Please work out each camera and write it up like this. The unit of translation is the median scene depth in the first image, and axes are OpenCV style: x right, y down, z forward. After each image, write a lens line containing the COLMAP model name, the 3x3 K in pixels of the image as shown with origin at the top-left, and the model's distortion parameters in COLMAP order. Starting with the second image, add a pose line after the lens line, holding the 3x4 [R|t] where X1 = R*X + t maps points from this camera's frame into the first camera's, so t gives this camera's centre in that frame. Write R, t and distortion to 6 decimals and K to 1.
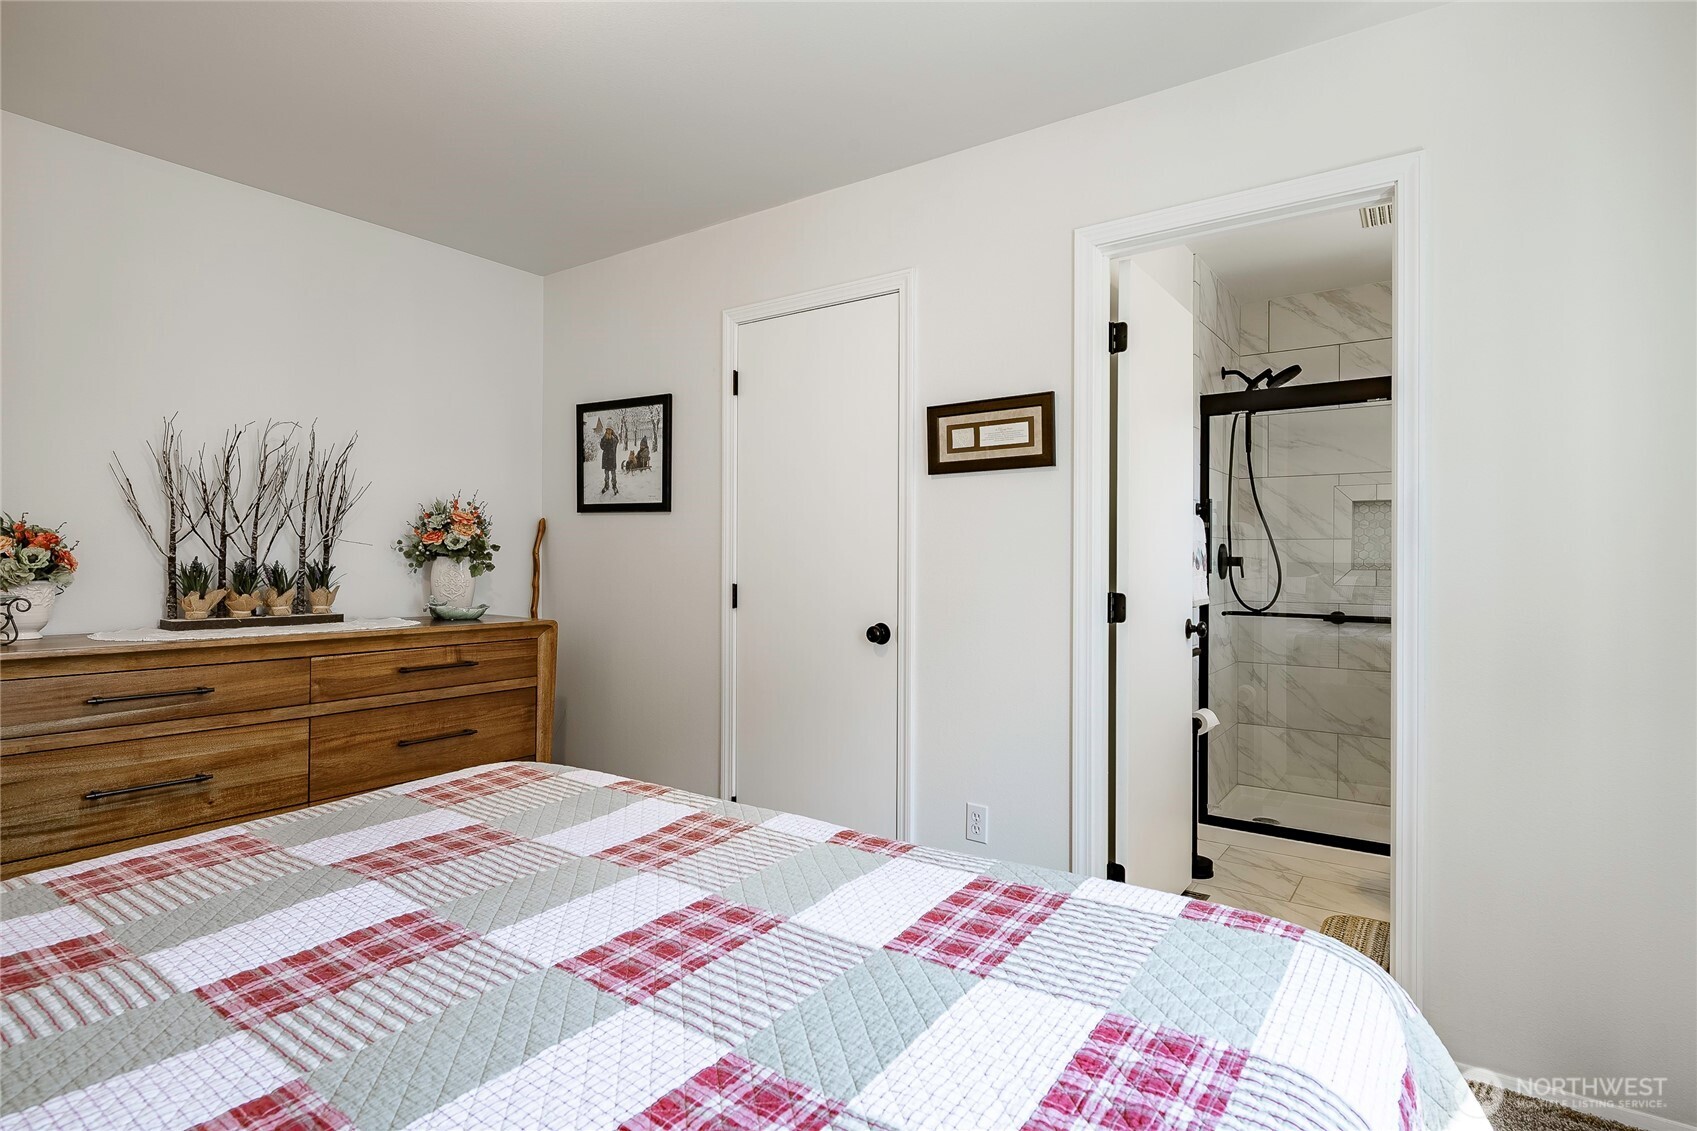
lens RADIAL K [[888.4, 0, 853.4], [0, 888.4, 562.7], [0, 0, 1]] dist [-0.001877, -0.002355]
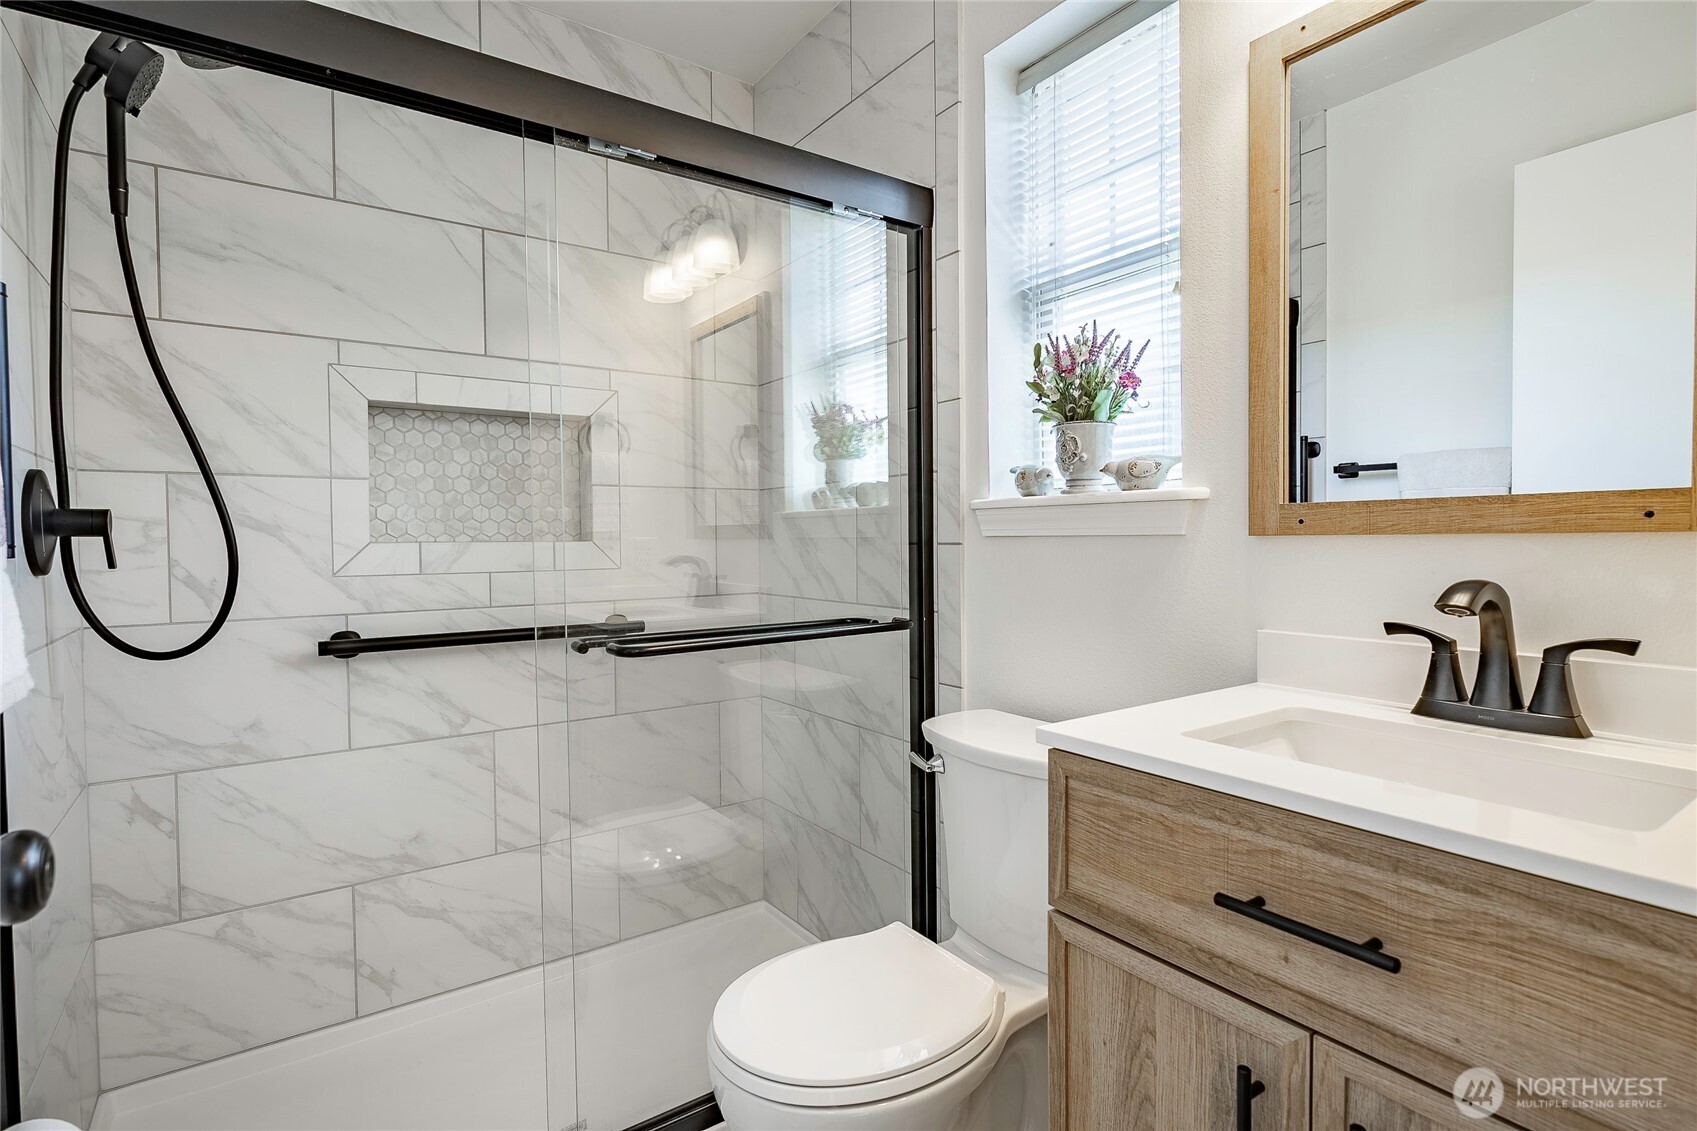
lens RADIAL K [[816.5, 0, 848.5], [0, 816.5, 555.5], [0, 0, 1]] dist [-0.006780, -0.003598]
pose [[0.345737, -0.030191, 0.937846, 0.138968], [0.005247, 0.999529, 0.030242, 0.001926], [-0.938317, -0.005535, 0.345732, 0.357214]]
